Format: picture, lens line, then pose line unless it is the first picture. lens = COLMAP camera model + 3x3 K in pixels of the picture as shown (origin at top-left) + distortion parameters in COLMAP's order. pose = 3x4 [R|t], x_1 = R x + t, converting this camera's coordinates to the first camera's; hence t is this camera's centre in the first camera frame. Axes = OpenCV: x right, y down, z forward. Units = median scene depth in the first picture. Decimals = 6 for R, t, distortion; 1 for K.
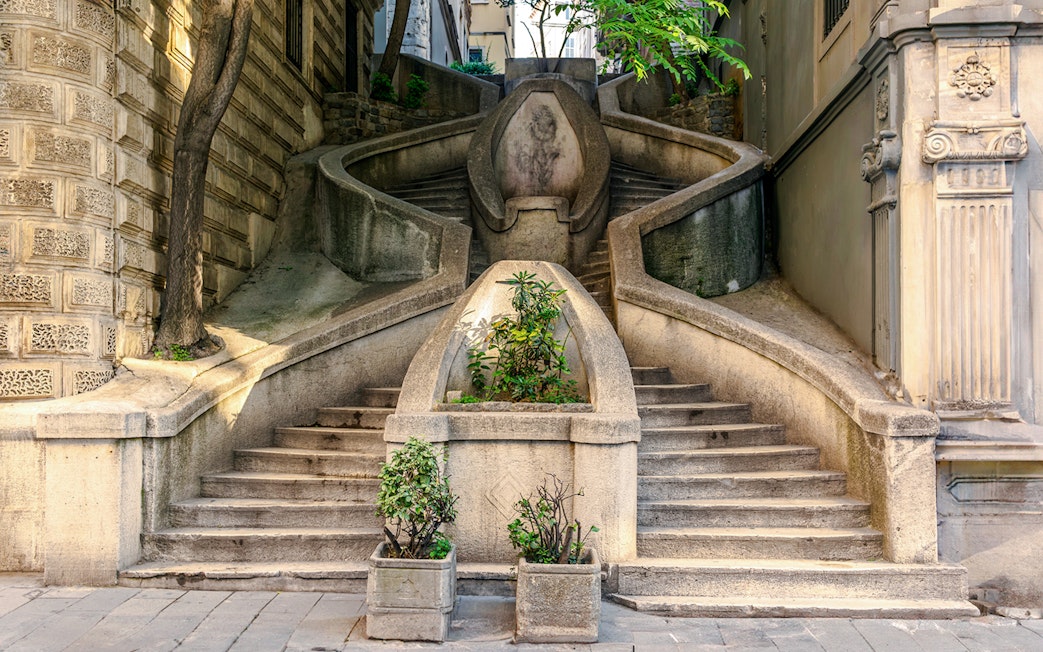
lens RADIAL K [[1099.3, 0, 521.5], [0, 1099.3, 326.0], [0, 0, 1]] dist [-0.003615, 0.005549]
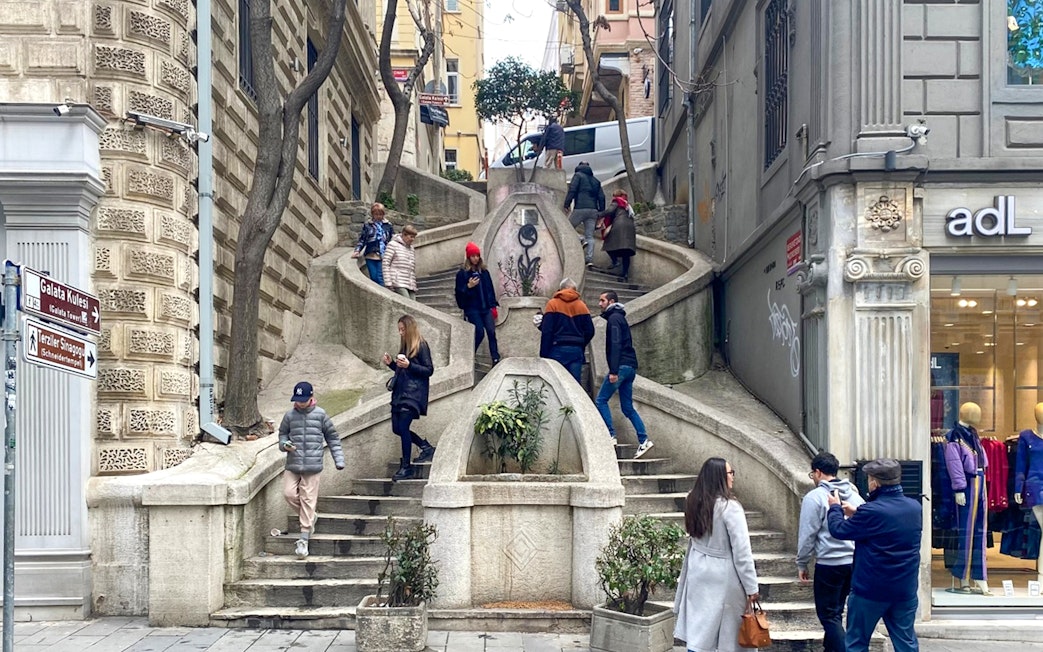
lens RADIAL K [[1309.0, 0, 521.5], [0, 1309.0, 326.0], [0, 0, 1]] dist [0.223768, -1.231357]
pose [[0.993975, 0.011987, 0.108950, -0.161448], [-0.008193, 0.999347, -0.035200, -0.042427], [-0.109301, 0.034095, 0.993424, -0.444873]]
